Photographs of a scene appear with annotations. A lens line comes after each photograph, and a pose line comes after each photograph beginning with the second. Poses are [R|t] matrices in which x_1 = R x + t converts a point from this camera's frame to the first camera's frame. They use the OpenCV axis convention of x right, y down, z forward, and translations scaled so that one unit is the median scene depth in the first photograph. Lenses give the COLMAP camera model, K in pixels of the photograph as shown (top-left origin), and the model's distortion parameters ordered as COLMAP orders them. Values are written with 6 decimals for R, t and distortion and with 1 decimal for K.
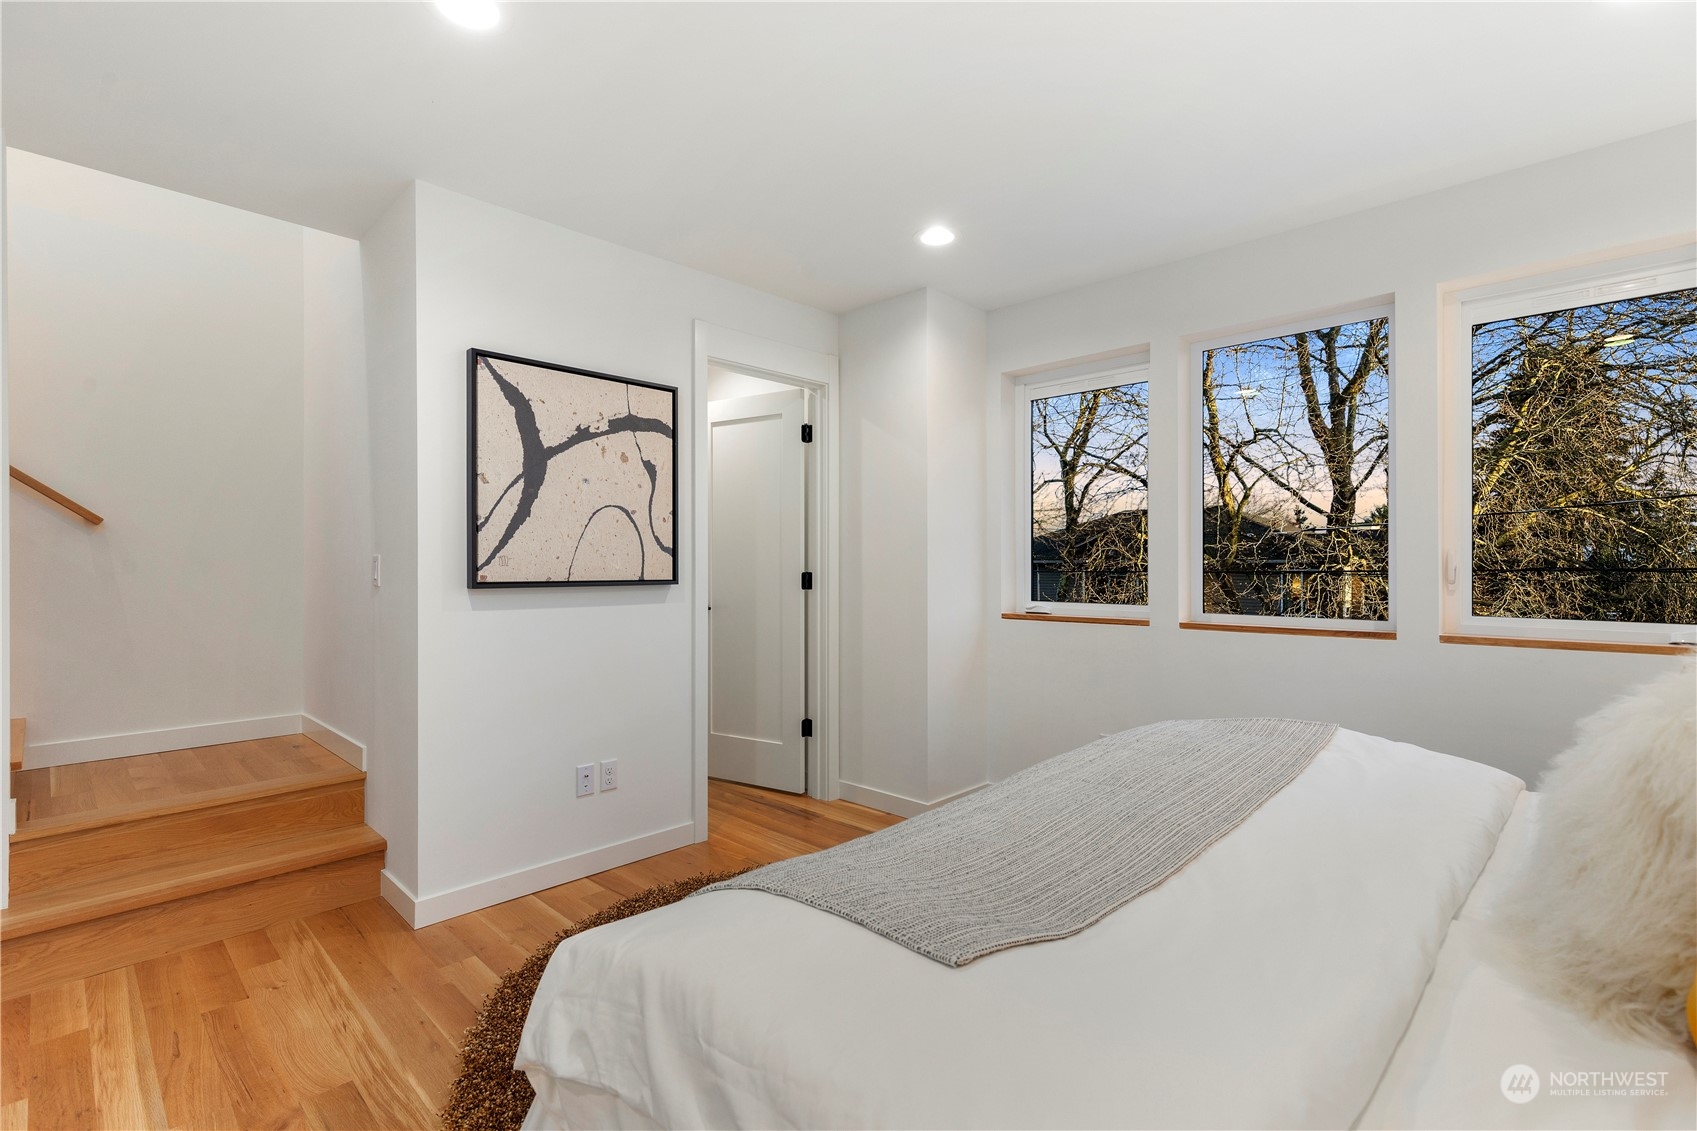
lens RADIAL K [[765.6, 0, 841.3], [0, 765.6, 567.1], [0, 0, 1]] dist [0.006922, 0.000070]
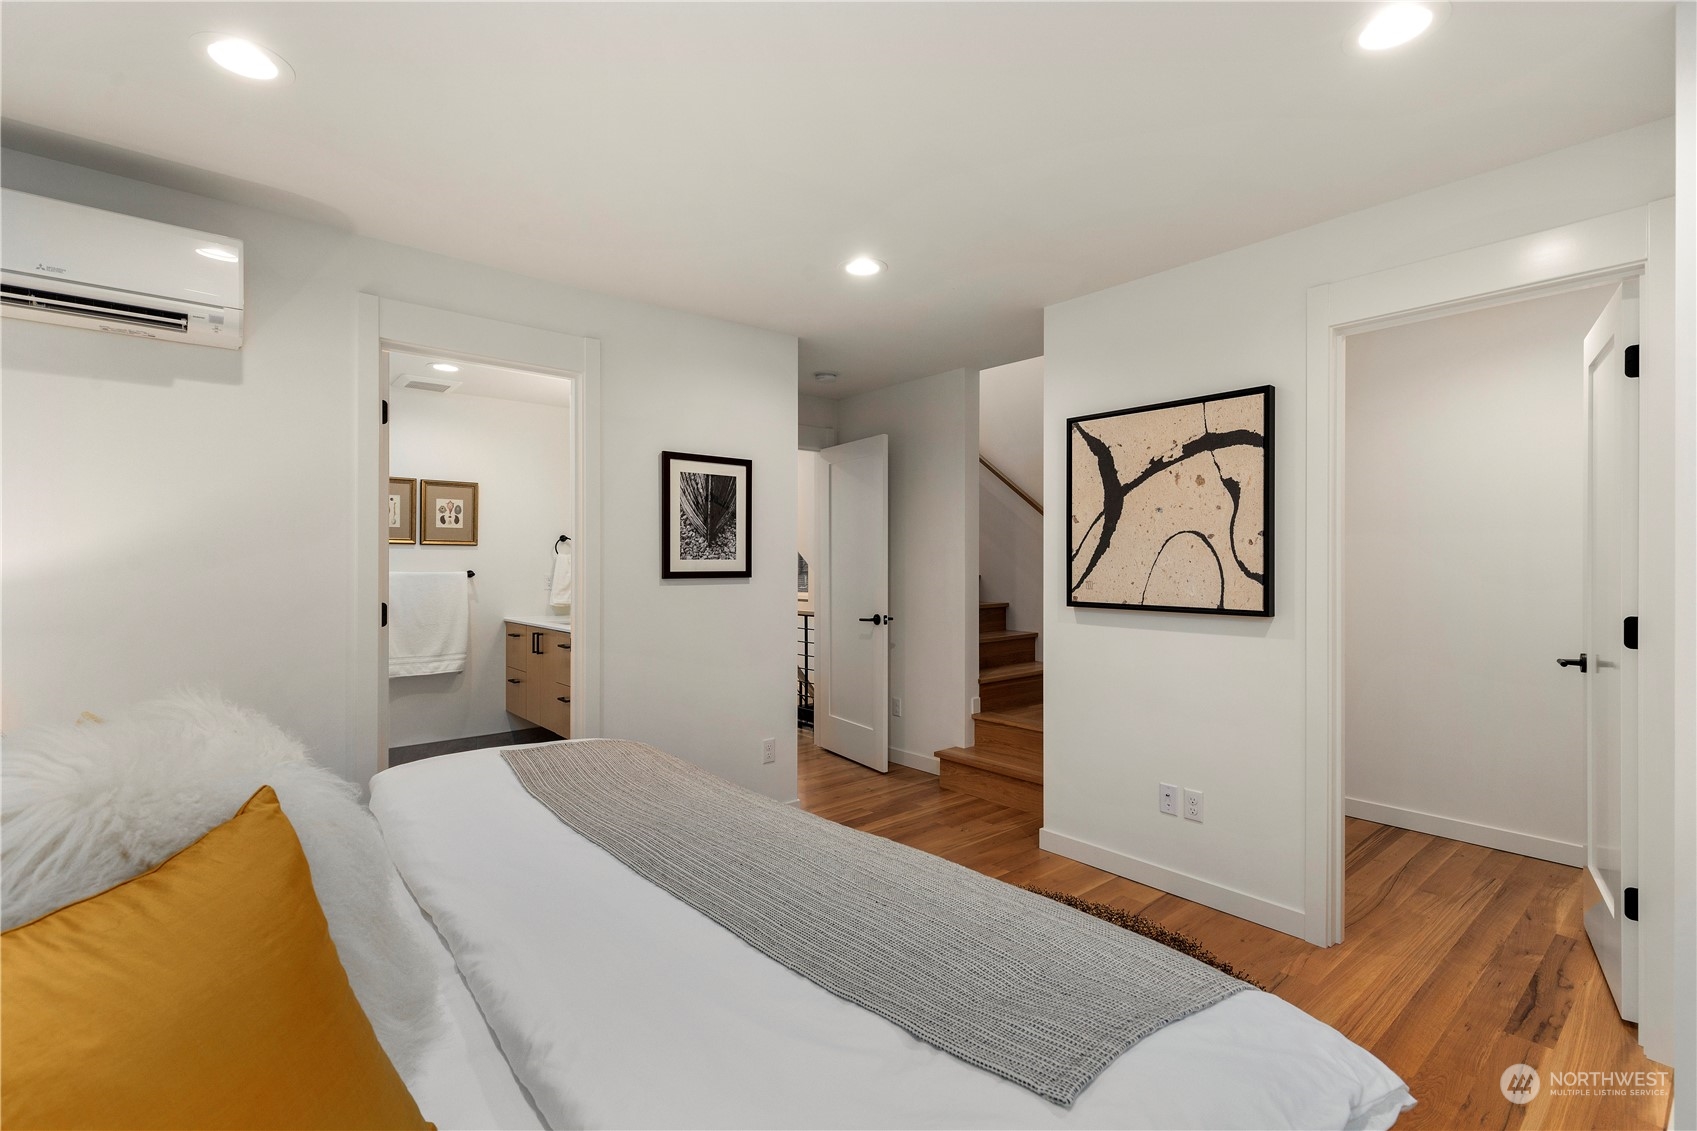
lens RADIAL K [[765.6, 0, 841.3], [0, 765.6, 567.1], [0, 0, 1]] dist [0.006922, 0.000070]
pose [[-0.094315, 0.010408, -0.995488, 0.764046], [-0.001790, 0.999942, 0.010624, -0.046348], [0.995541, 0.002784, -0.094291, 0.686007]]
